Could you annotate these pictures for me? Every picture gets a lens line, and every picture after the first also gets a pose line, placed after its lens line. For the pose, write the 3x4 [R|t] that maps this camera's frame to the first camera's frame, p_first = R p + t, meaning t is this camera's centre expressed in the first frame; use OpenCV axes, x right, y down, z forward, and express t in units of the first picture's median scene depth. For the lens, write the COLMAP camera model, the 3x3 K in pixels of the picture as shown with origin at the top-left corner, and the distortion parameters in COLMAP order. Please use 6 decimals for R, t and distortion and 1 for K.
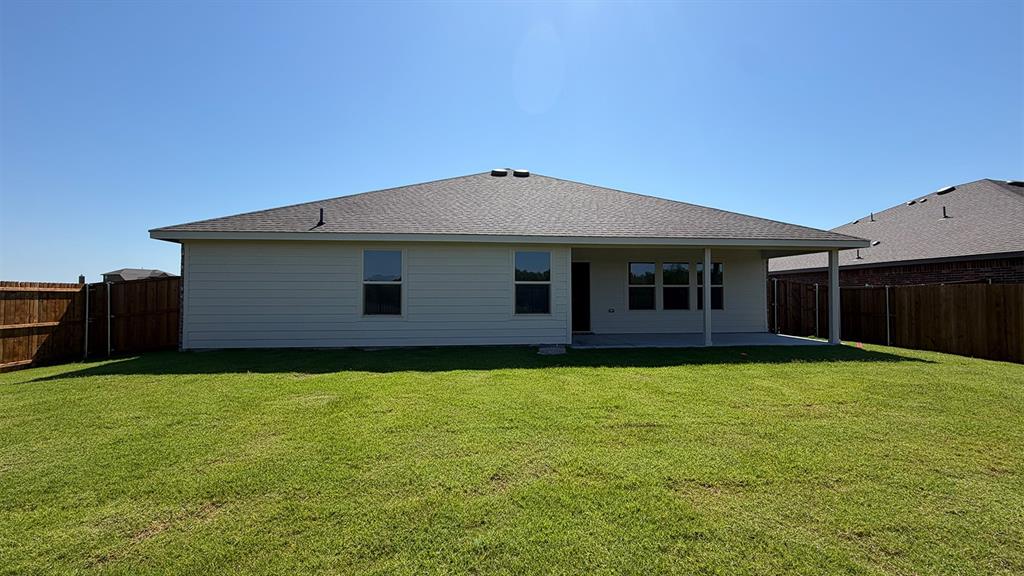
lens RADIAL K [[408.4, 0, 511.1], [0, 408.4, 287.0], [0, 0, 1]] dist [-0.004086, 0.000581]
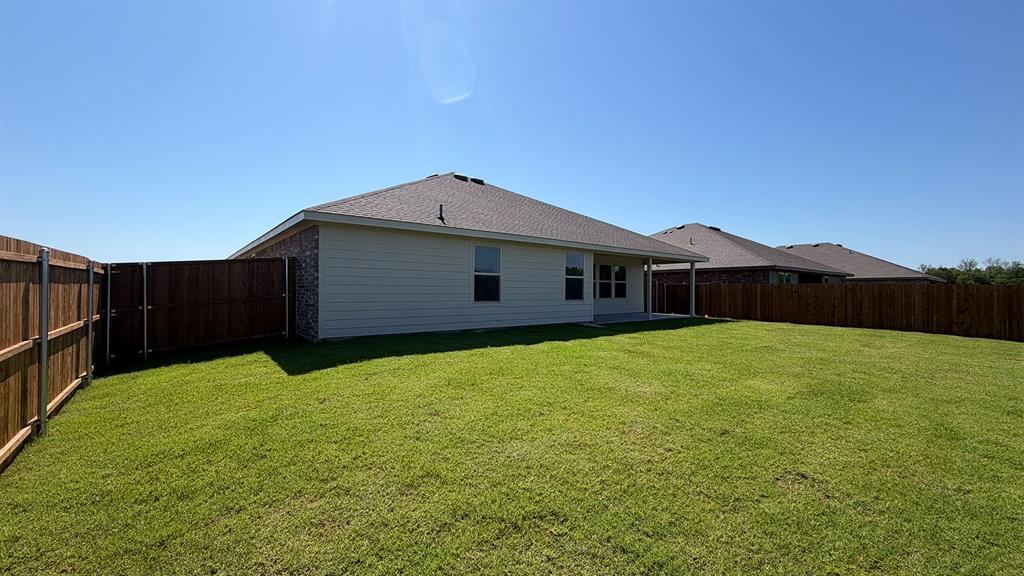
lens RADIAL K [[408.4, 0, 515.5], [0, 408.4, 287.6], [0, 0, 1]] dist [-0.004086, 0.000581]
pose [[0.828608, 0.010577, 0.559729, -0.992515], [-0.019498, 0.999760, 0.009972, 0.016787], [-0.559489, -0.019176, 0.828616, -0.025851]]
